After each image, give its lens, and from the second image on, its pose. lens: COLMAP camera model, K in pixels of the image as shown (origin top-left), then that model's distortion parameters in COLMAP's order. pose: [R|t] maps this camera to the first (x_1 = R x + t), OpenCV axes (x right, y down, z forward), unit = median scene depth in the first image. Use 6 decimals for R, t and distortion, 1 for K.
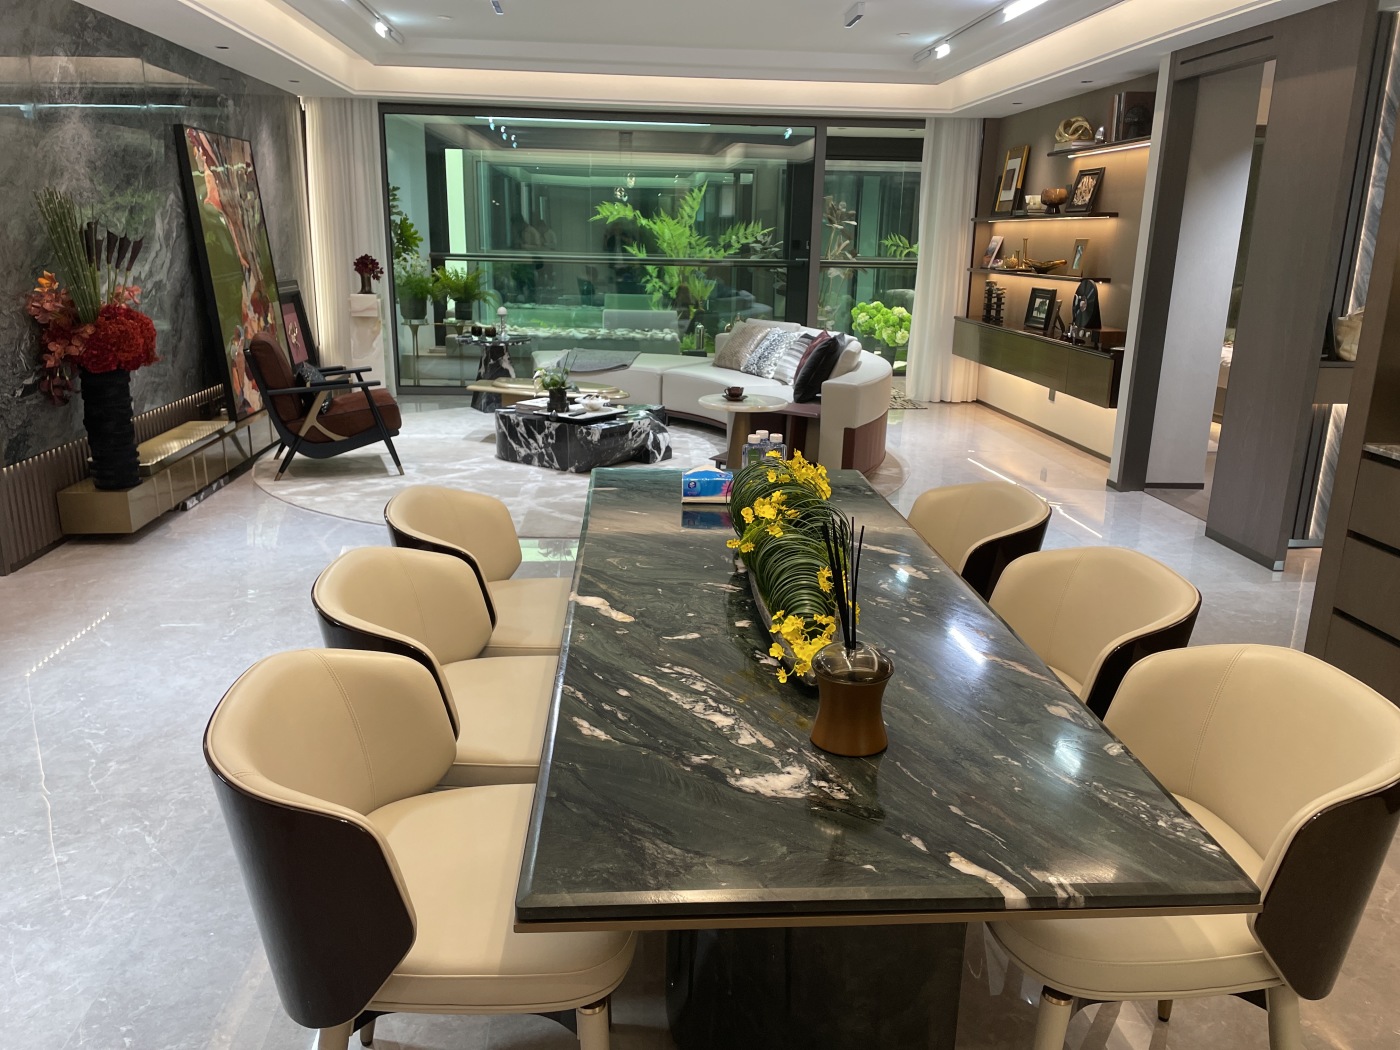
lens RADIAL K [[1050.8, 0, 700.1], [0, 1050.8, 522.7], [0, 0, 1]] dist [0.087974, -0.113599]
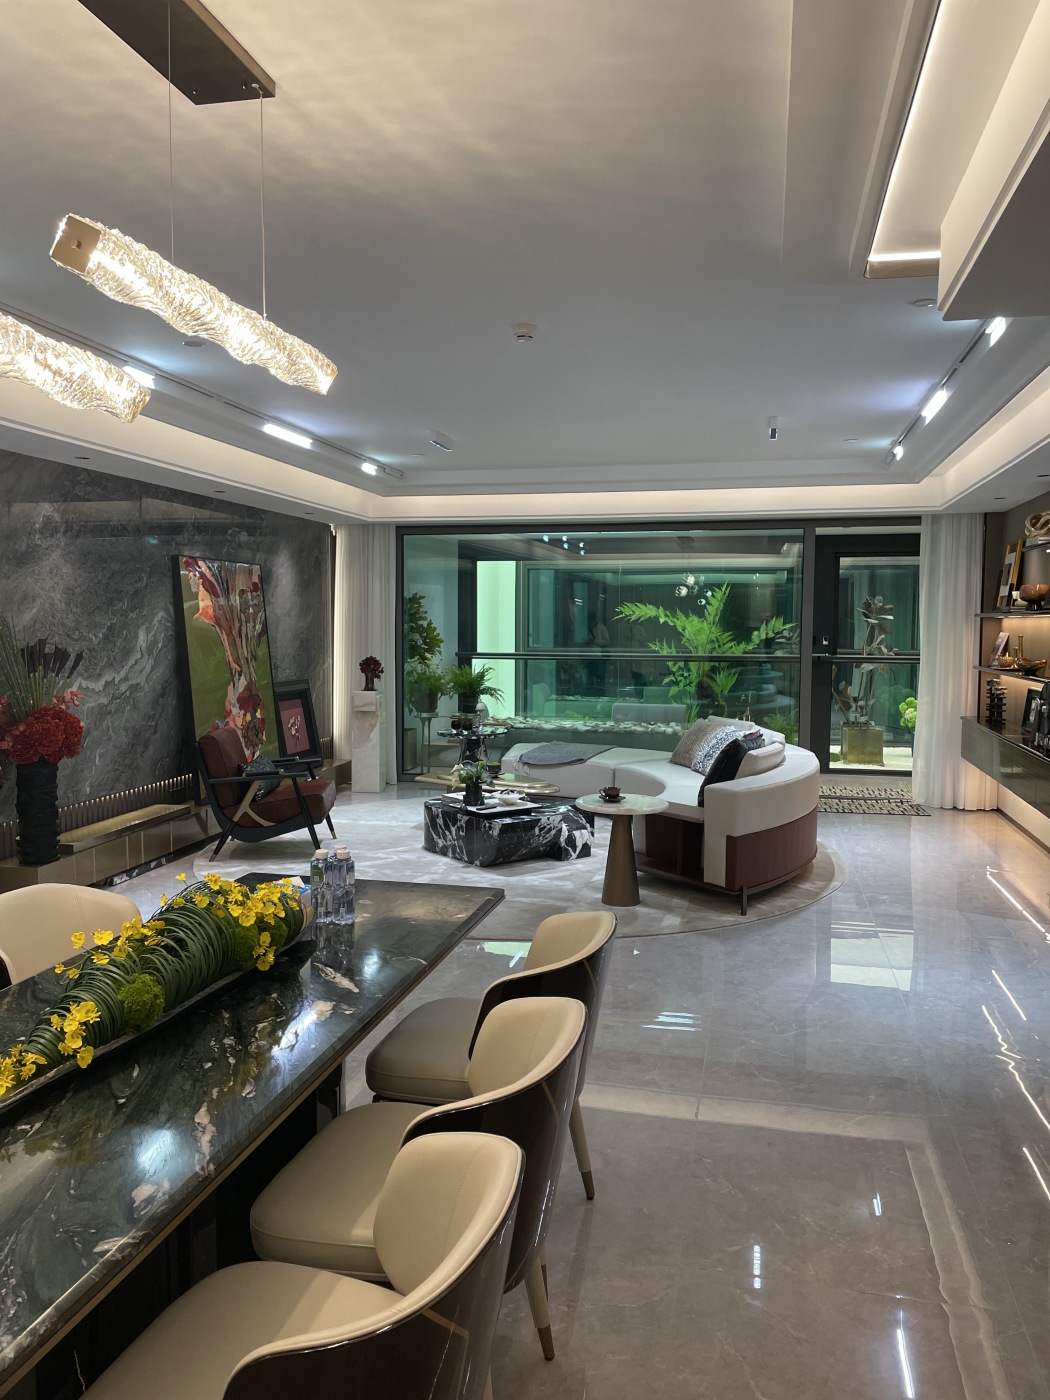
lens RADIAL K [[1050.8, 0, 528.5], [0, 1050.8, 693.2], [0, 0, 1]] dist [0.087974, -0.113599]
pose [[0.955188, 0.005517, -0.295947, 0.238995], [-0.064648, 0.979577, -0.190393, -0.022828], [0.288852, 0.200993, 0.936037, 0.039734]]
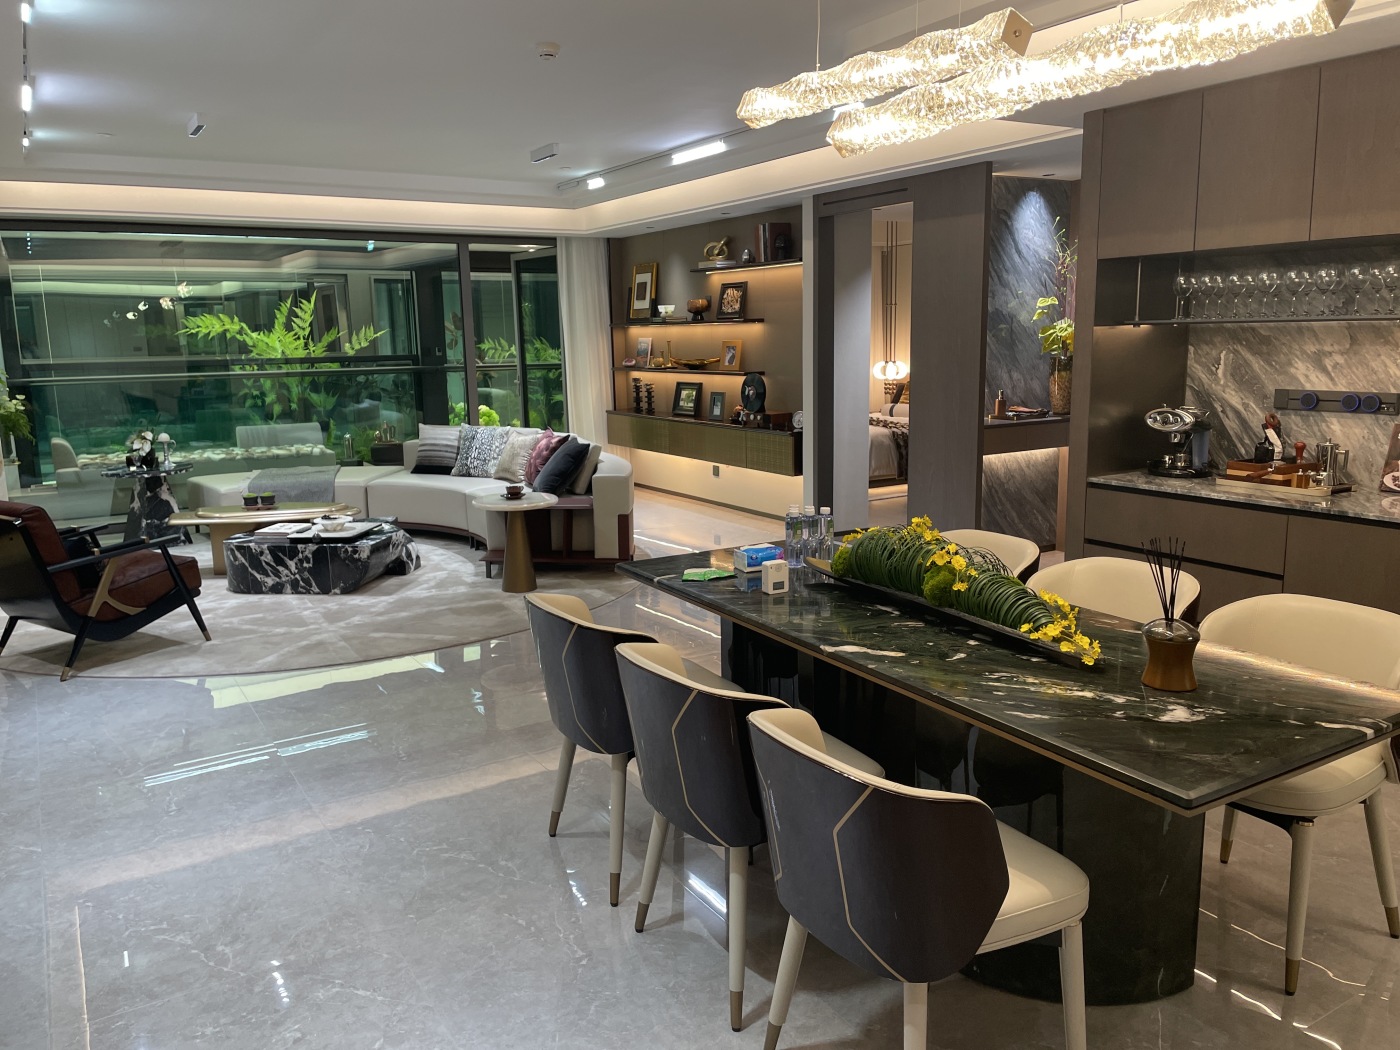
lens RADIAL K [[1050.8, 0, 701.5], [0, 1050.8, 516.3], [0, 0, 1]] dist [0.087974, -0.113599]
pose [[0.888870, -0.114892, 0.443520, -0.265478], [0.155330, 0.986285, -0.055807, -0.013007], [-0.431026, 0.118497, 0.894525, -0.024982]]
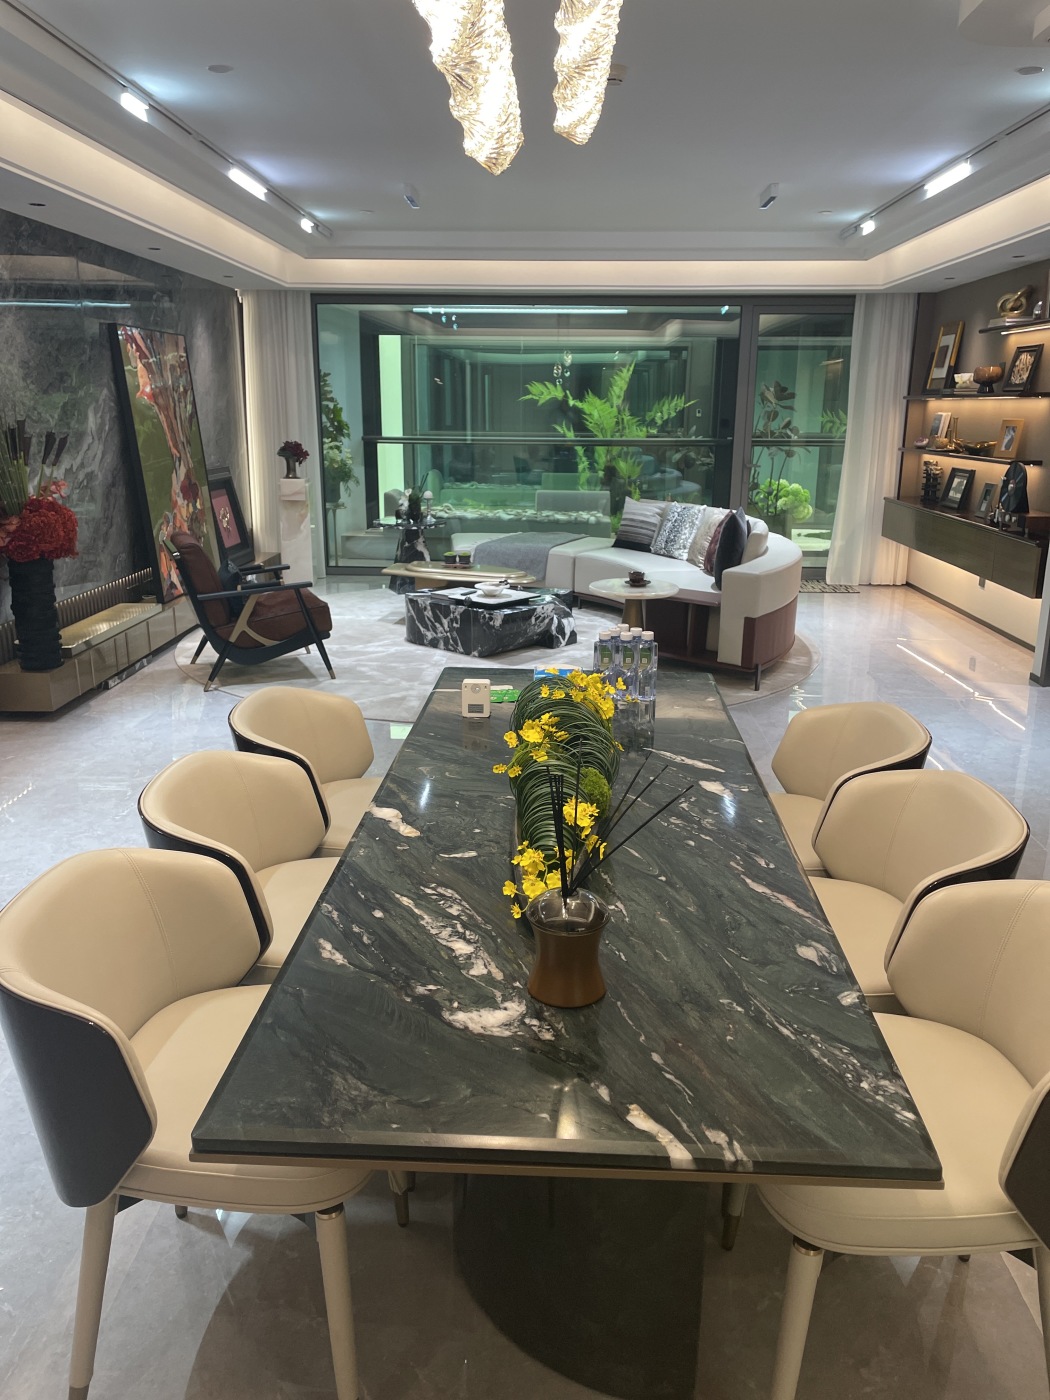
lens RADIAL K [[1050.8, 0, 528.3], [0, 1050.8, 691.1], [0, 0, 1]] dist [0.087974, -0.113599]
pose [[0.993263, 0.019480, -0.114233, 0.048949], [-0.019821, 0.999802, -0.001855, -0.014766], [0.114174, 0.004106, 0.993452, -0.000783]]
